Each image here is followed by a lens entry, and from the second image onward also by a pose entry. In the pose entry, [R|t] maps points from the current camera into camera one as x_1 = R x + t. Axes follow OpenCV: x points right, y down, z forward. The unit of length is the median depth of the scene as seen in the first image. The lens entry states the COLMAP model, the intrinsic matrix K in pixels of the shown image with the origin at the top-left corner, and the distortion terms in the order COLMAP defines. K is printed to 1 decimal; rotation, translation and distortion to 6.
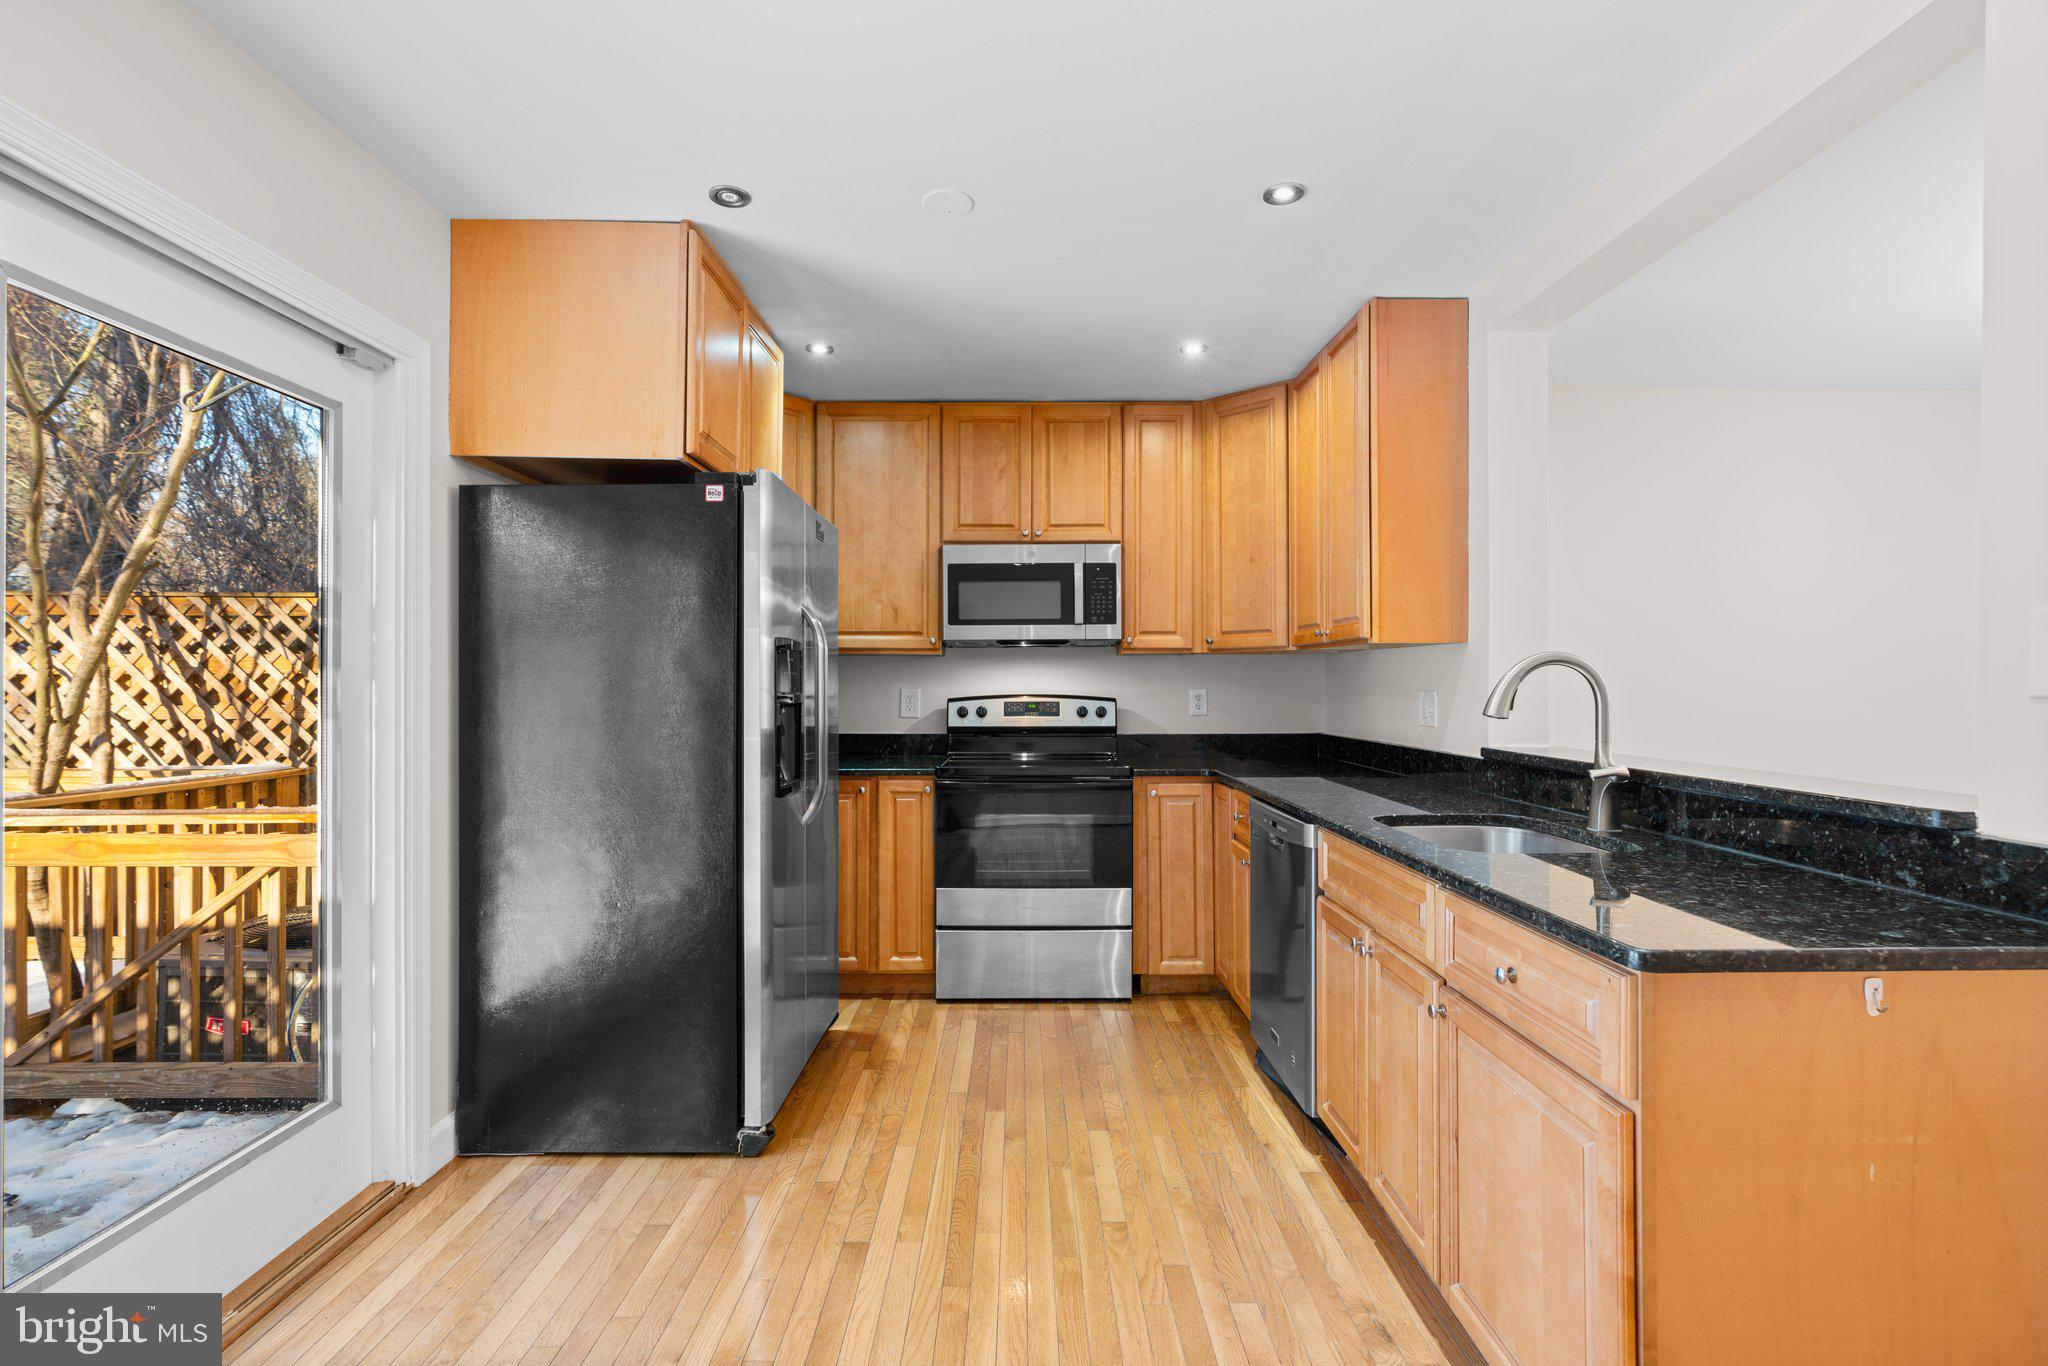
lens RADIAL K [[923.1, 0, 1023.7], [0, 923.1, 688.6], [0, 0, 1]] dist [-0.015861, 0.007736]
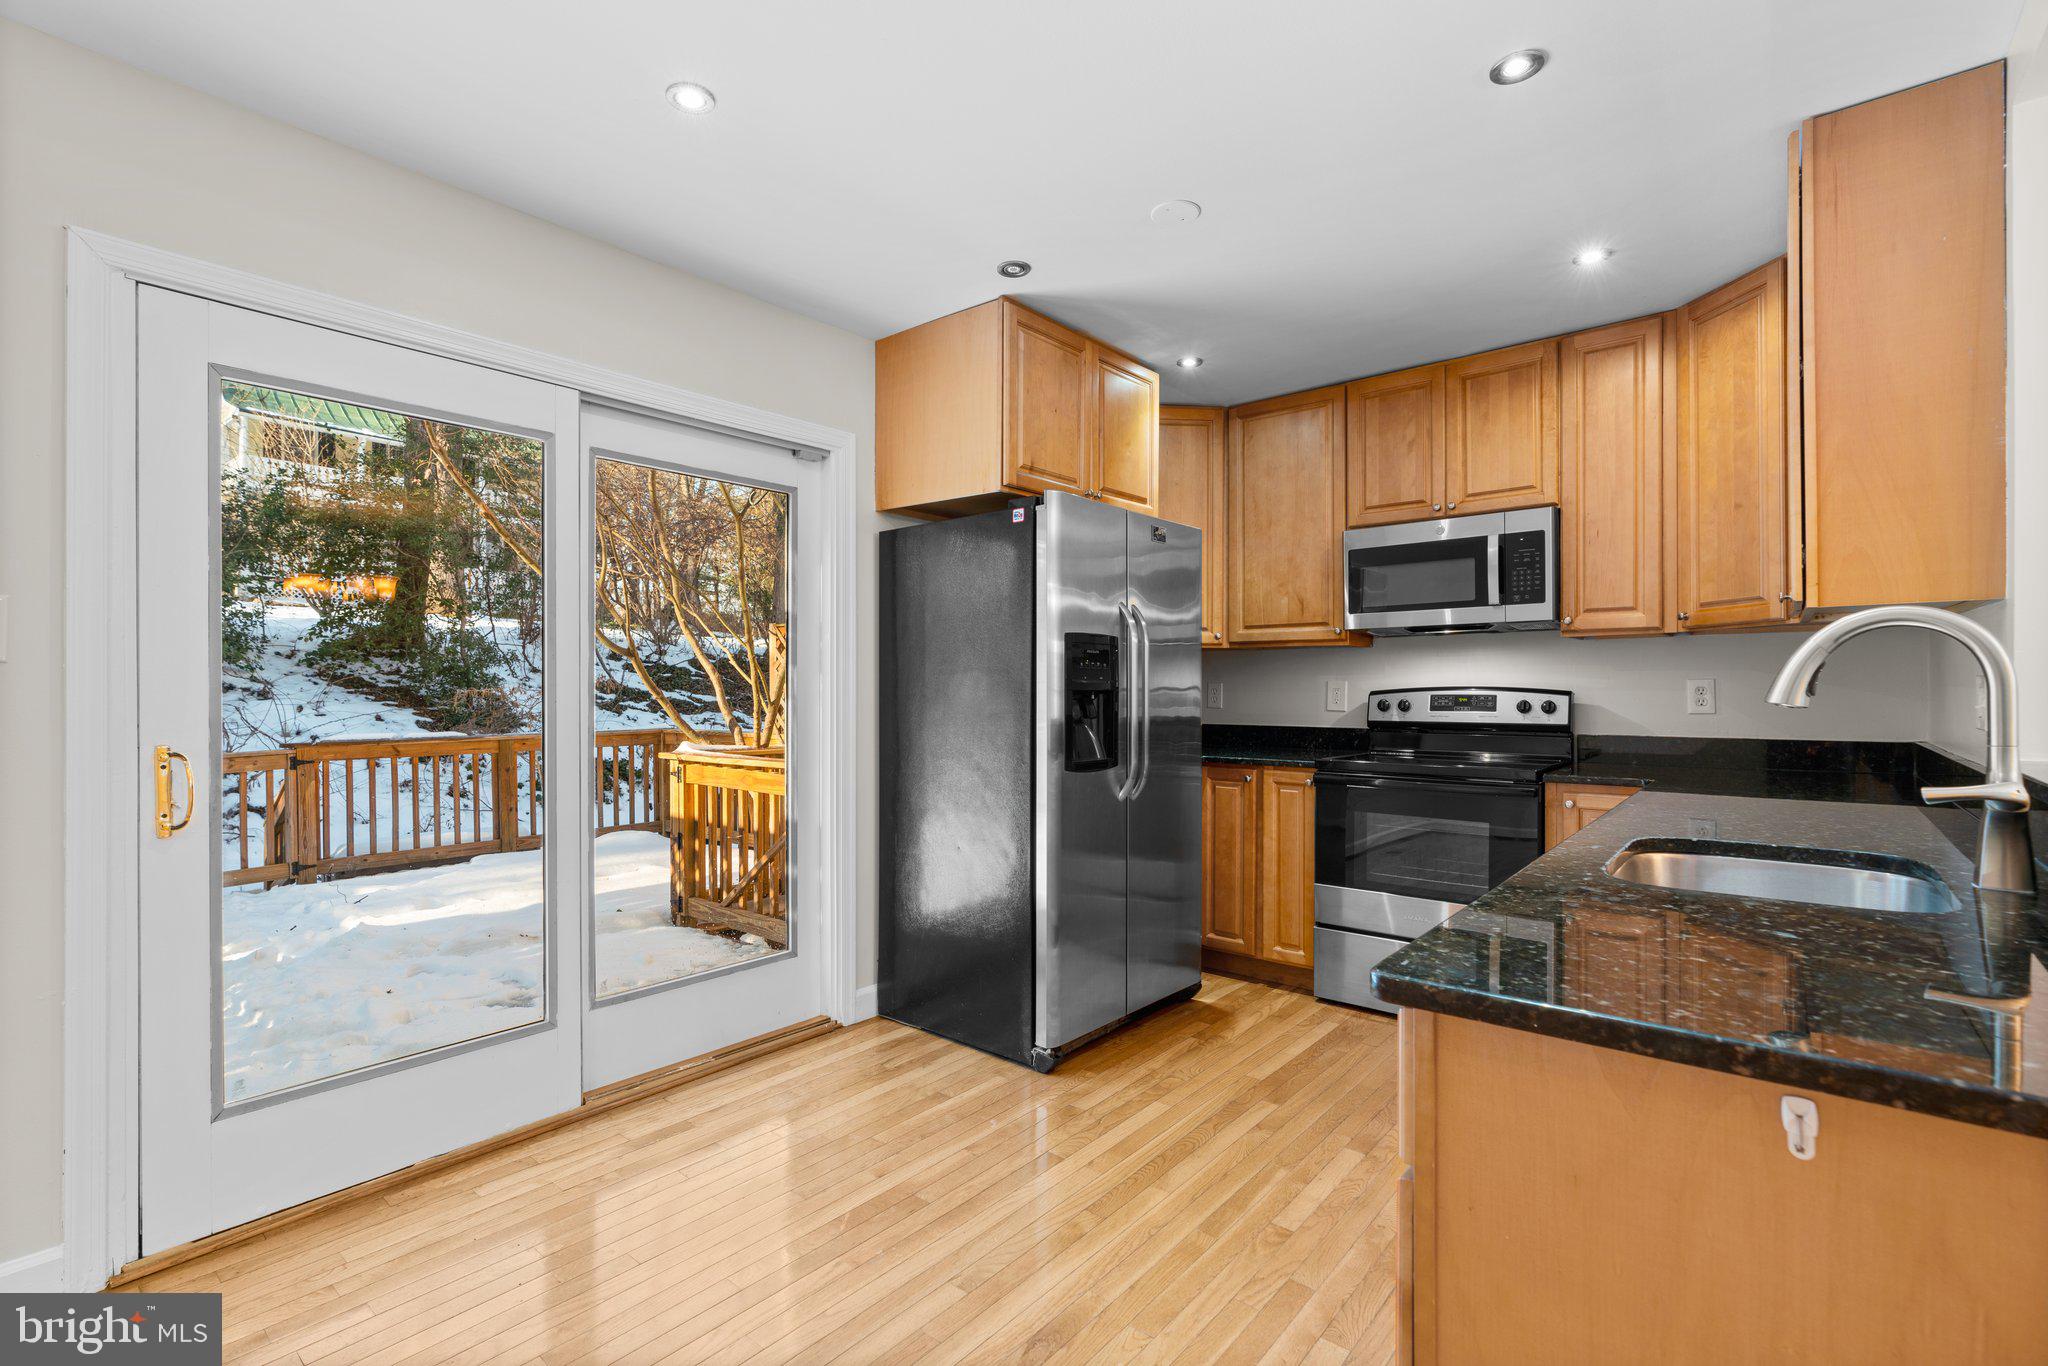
lens RADIAL K [[923.1, 0, 1023.7], [0, 923.1, 688.6], [0, 0, 1]] dist [-0.015861, 0.007736]
pose [[0.759184, -0.001224, -0.650875, 0.305927], [-0.000796, 0.999996, -0.002809, 0.012728], [0.650876, 0.002651, 0.759179, 0.056266]]
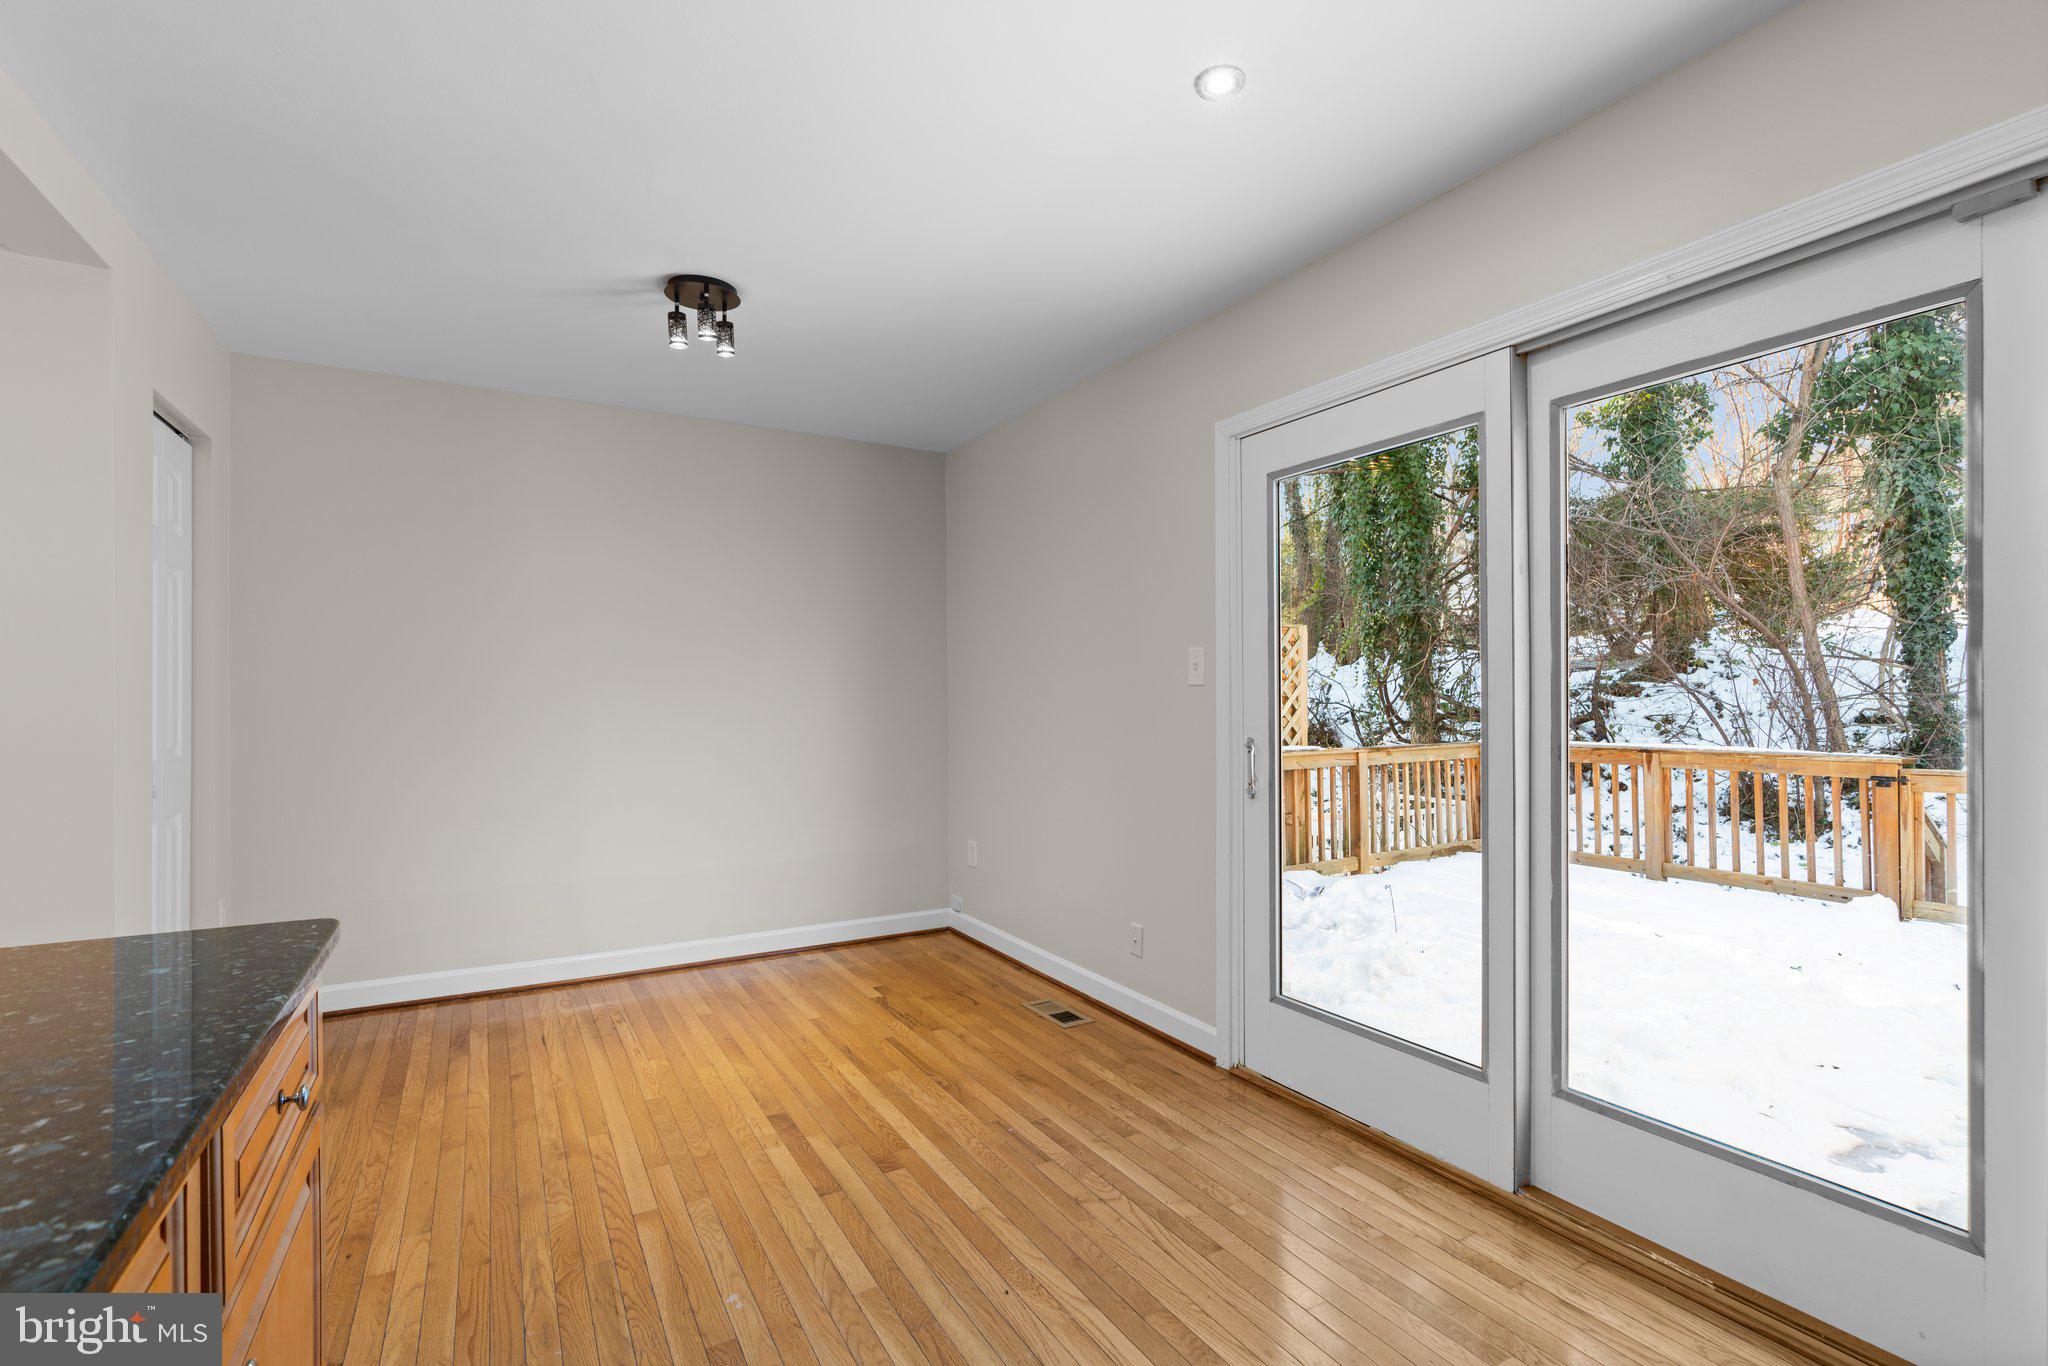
lens RADIAL K [[936.2, 0, 1031.4], [0, 936.2, 701.7], [0, 0, 1]] dist [-0.011434, 0.000505]
pose [[-0.874064, 0.004157, -0.485793, 0.151182], [0.003225, 0.999991, 0.002754, 0.010547], [0.485800, 0.000841, -0.874070, 0.751273]]
